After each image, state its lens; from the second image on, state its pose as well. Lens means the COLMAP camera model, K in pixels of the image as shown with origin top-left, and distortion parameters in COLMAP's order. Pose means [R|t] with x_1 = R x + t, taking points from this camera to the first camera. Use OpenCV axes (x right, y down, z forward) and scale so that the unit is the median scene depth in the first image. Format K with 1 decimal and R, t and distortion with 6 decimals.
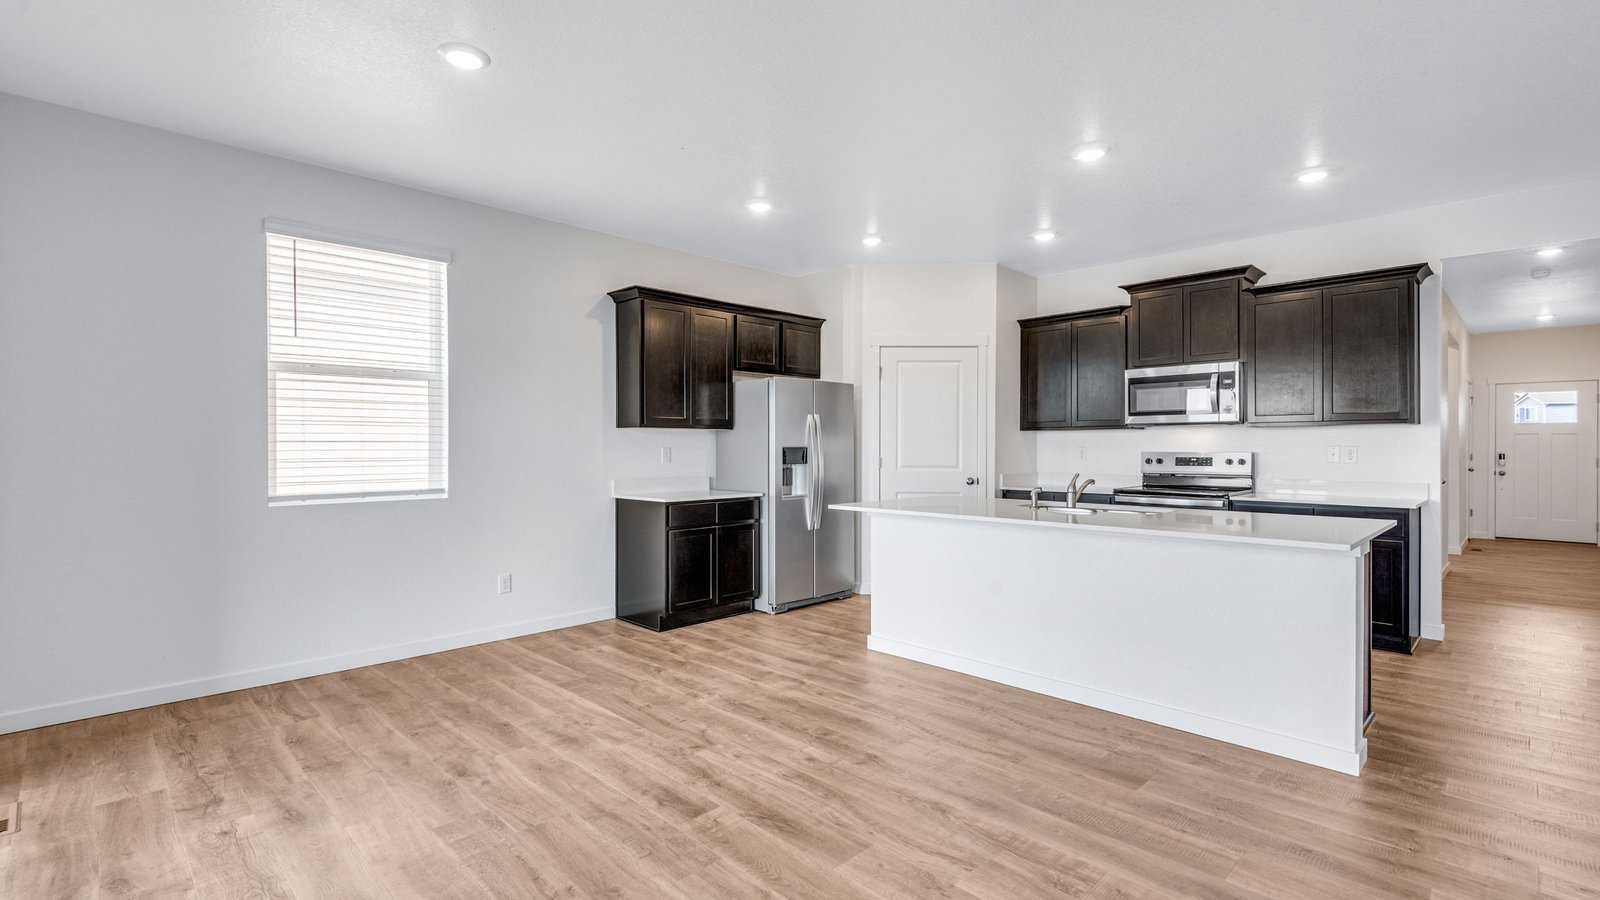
lens RADIAL K [[725.4, 0, 786.2], [0, 725.4, 448.3], [0, 0, 1]] dist [0.014713, -0.008236]
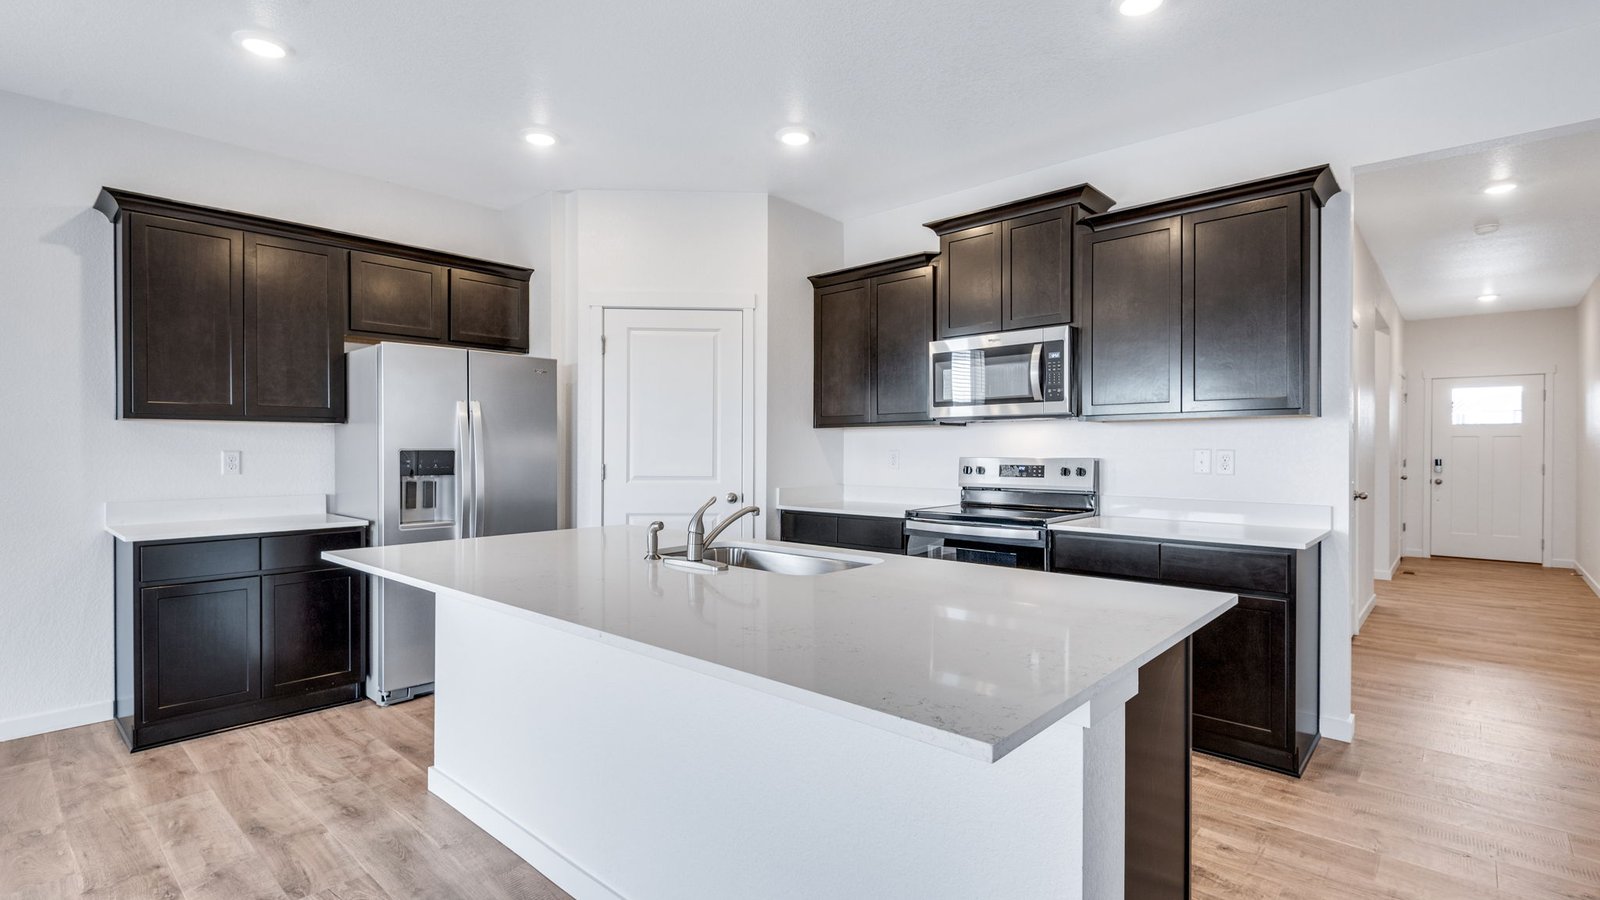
lens RADIAL K [[730.4, 0, 796.3], [0, 730.4, 454.8], [0, 0, 1]] dist [0.030617, -0.018171]
pose [[0.998219, 0.001058, 0.059647, 0.326075], [-0.001280, 0.999992, 0.003683, -0.000333], [-0.059643, -0.003753, 0.998213, 0.329863]]
